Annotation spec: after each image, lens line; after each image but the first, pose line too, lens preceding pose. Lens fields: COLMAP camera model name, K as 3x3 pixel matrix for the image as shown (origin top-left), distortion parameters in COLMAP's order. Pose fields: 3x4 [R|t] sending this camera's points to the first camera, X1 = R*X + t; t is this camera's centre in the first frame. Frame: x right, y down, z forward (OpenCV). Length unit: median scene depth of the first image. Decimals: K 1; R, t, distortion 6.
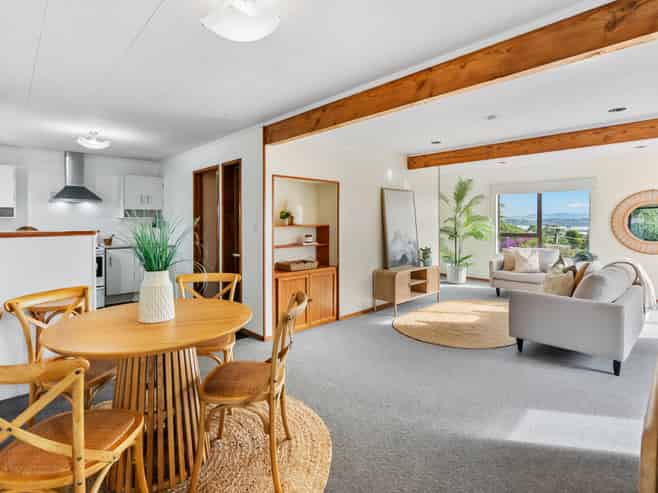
lens RADIAL K [[342.3, 0, 329.0], [0, 342.3, 246.5], [0, 0, 1]] dist [0.000752, 0.000172]
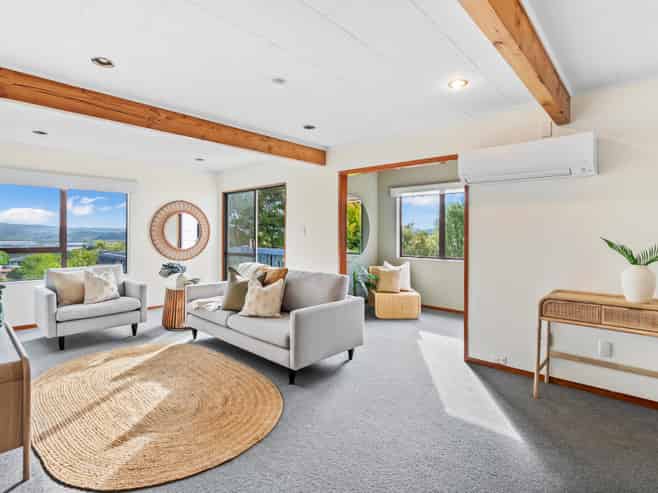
lens RADIAL K [[342.3, 0, 329.0], [0, 342.3, 246.5], [0, 0, 1]] dist [0.000752, 0.000172]
pose [[-0.074960, -0.042159, 0.996295, -0.459701], [0.073456, 0.996158, 0.047680, -0.104096], [-0.994477, 0.076758, -0.071576, 1.705045]]
